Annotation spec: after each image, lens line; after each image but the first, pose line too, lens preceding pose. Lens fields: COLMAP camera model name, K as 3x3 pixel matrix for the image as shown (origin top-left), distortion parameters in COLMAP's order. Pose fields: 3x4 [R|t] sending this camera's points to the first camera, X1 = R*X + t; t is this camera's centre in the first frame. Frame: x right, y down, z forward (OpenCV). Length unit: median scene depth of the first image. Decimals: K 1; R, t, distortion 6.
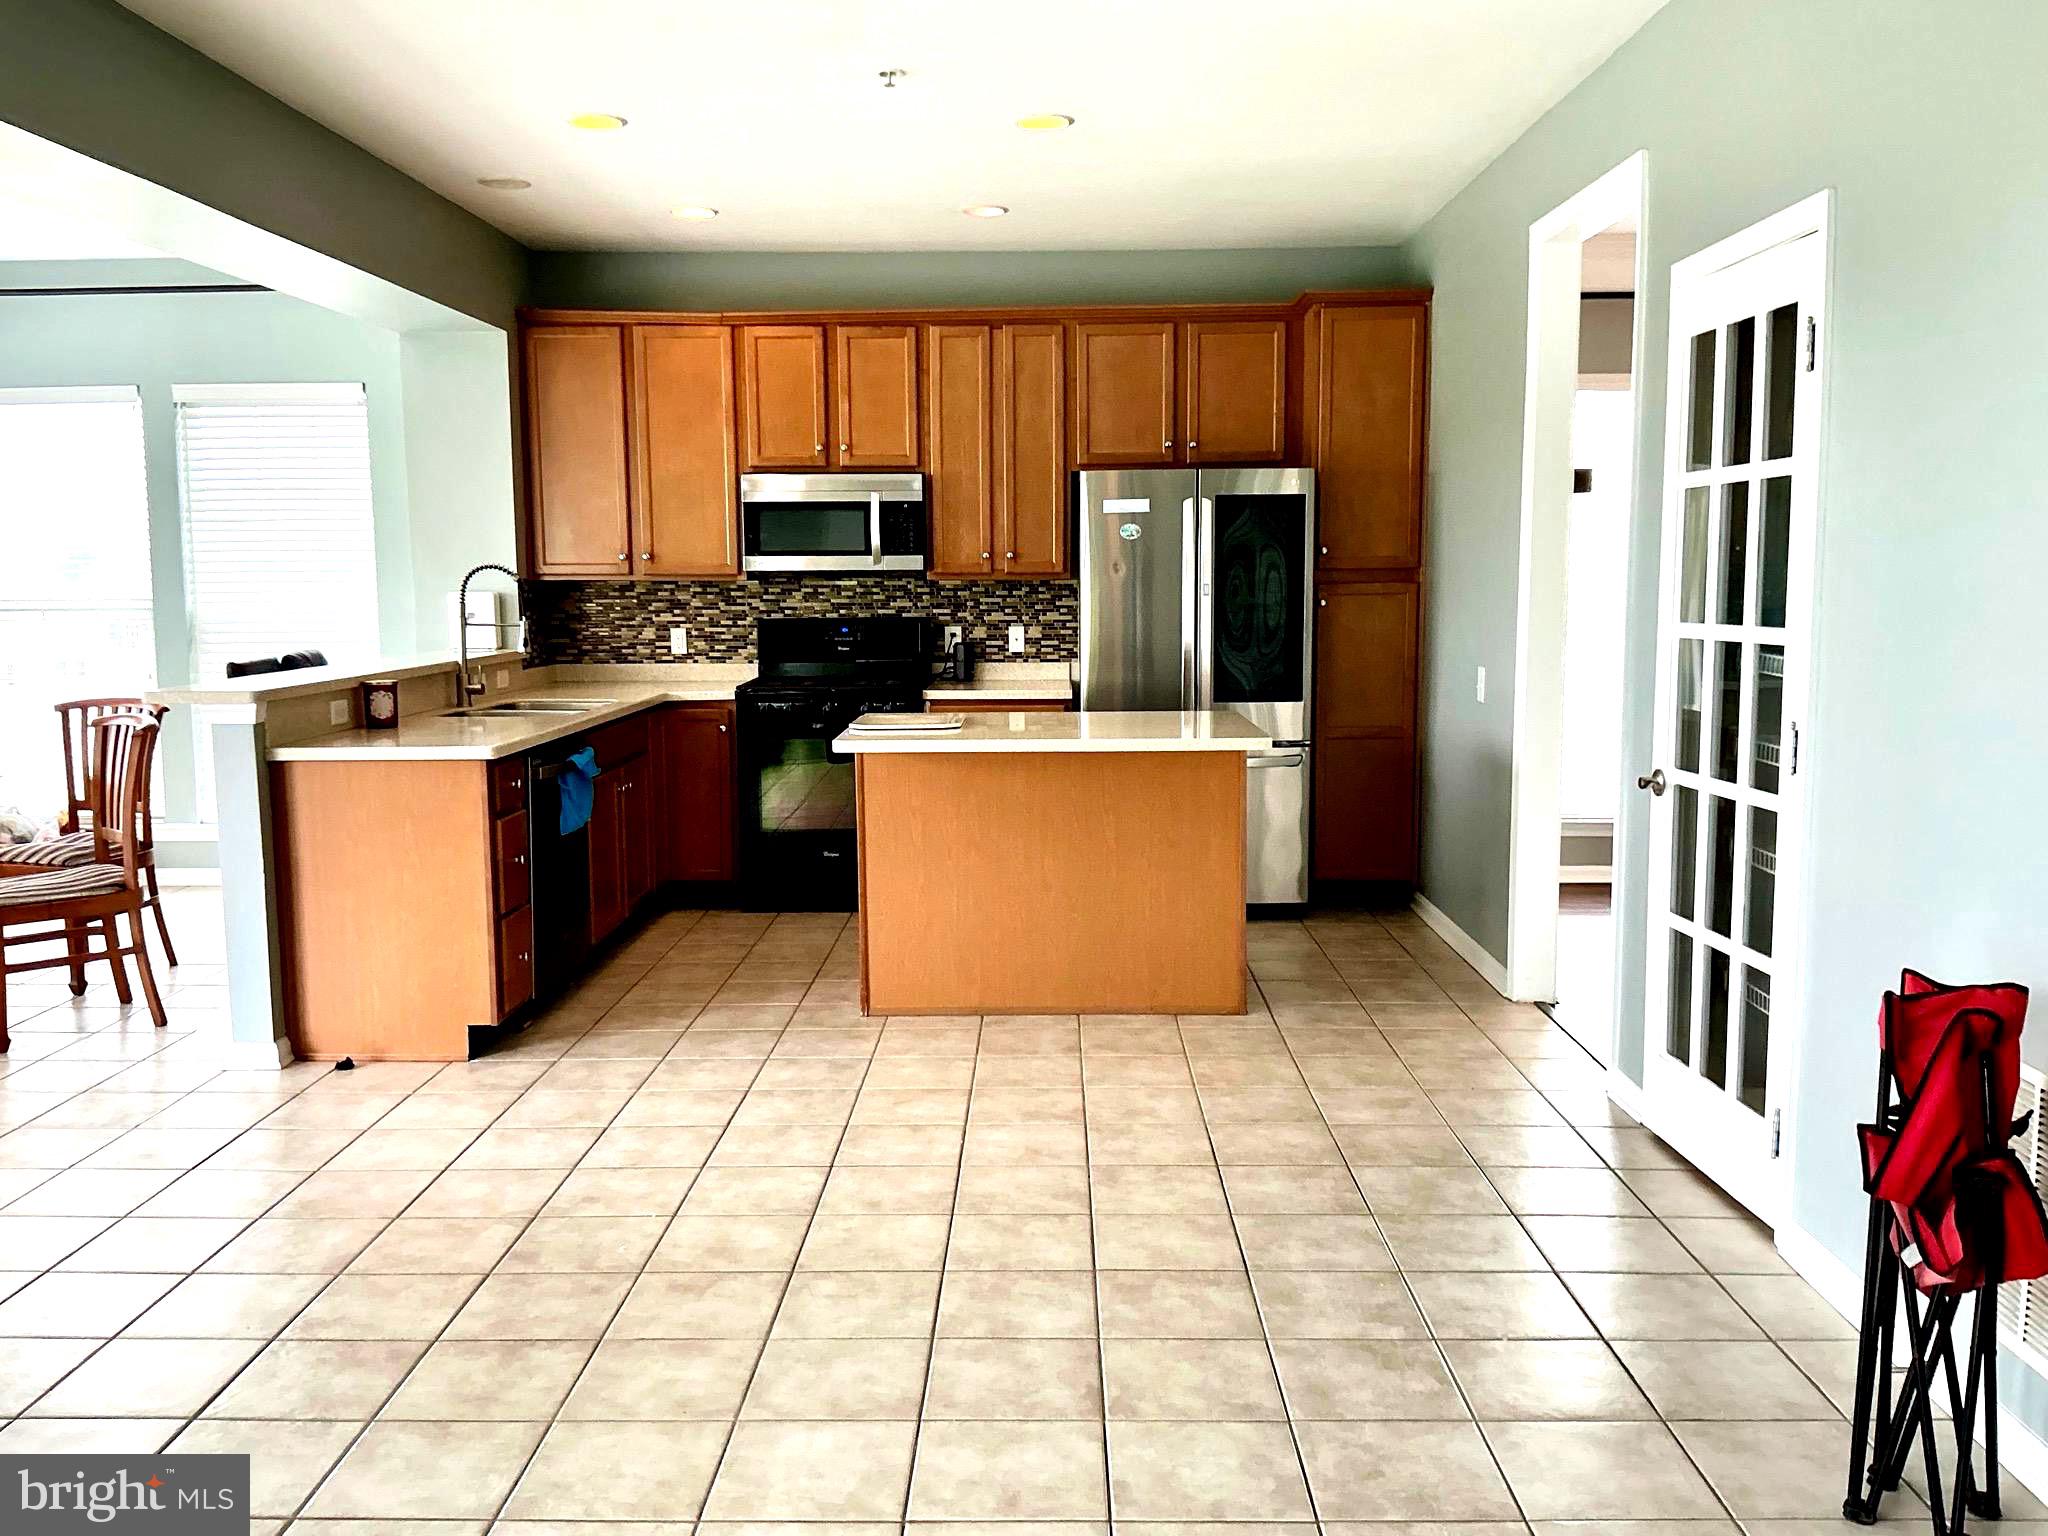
lens RADIAL K [[1699.1, 0, 1024.0], [0, 1699.1, 768.0], [0, 0, 1]] dist [0.130522, -0.271899]
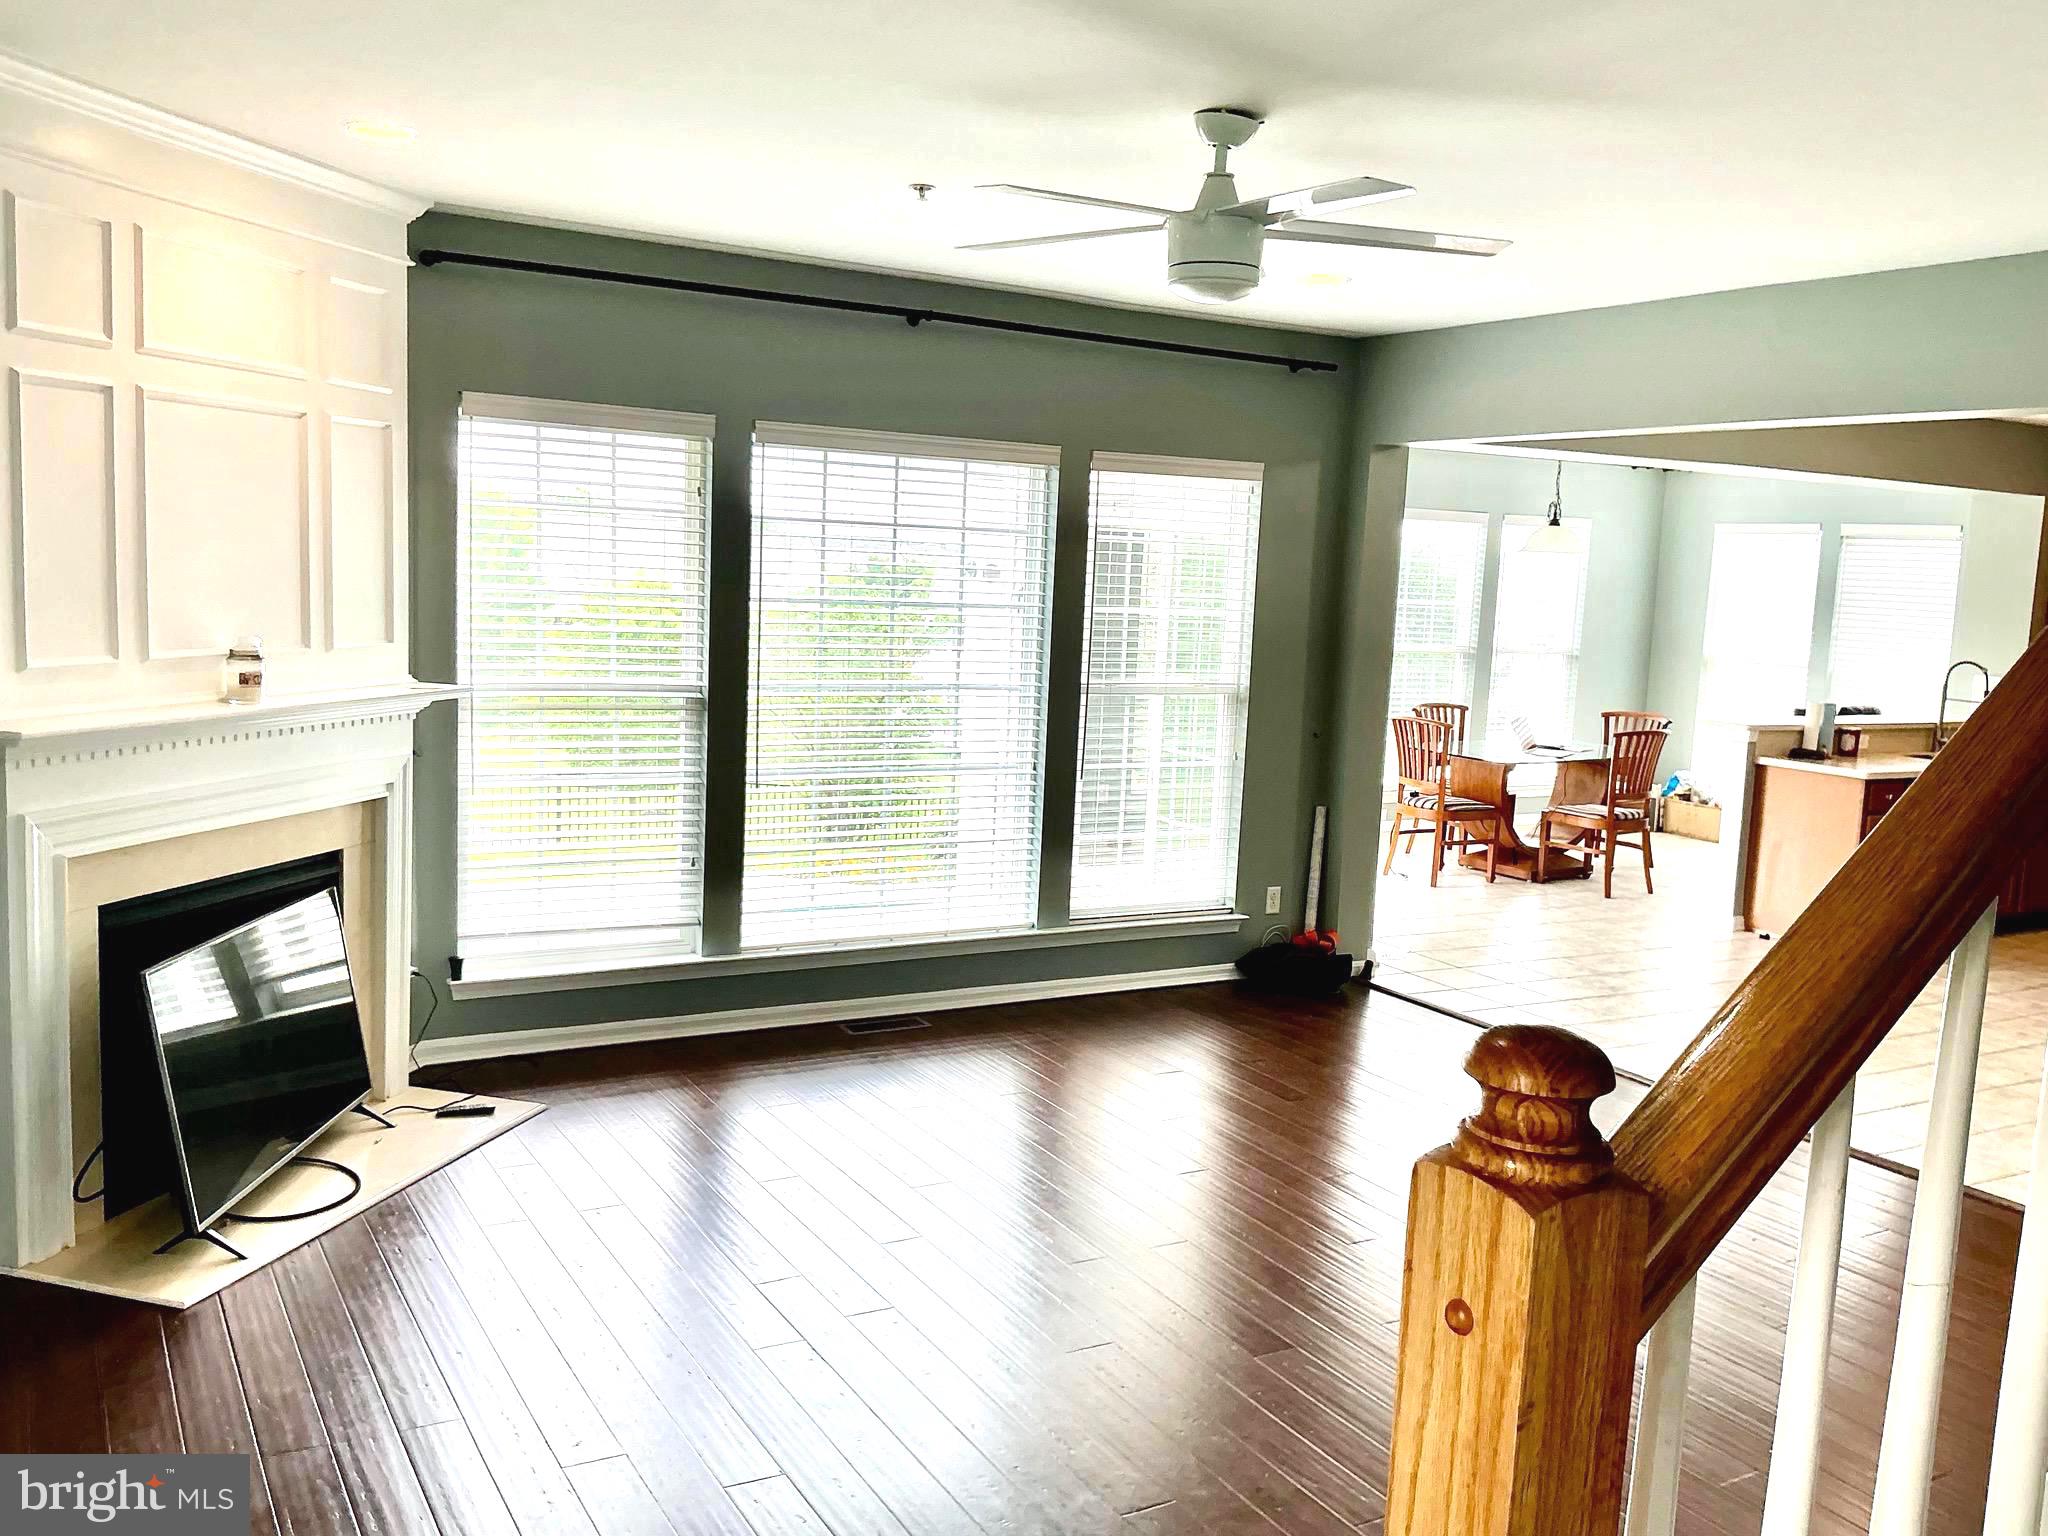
lens RADIAL K [[1699.1, 0, 1024.0], [0, 1699.1, 768.0], [0, 0, 1]] dist [0.130522, -0.271899]
pose [[0.508982, 0.138021, -0.849640, 0.489670], [-0.150526, 0.986123, 0.070019, -0.006889], [0.847514, 0.092254, 0.522695, -0.414963]]
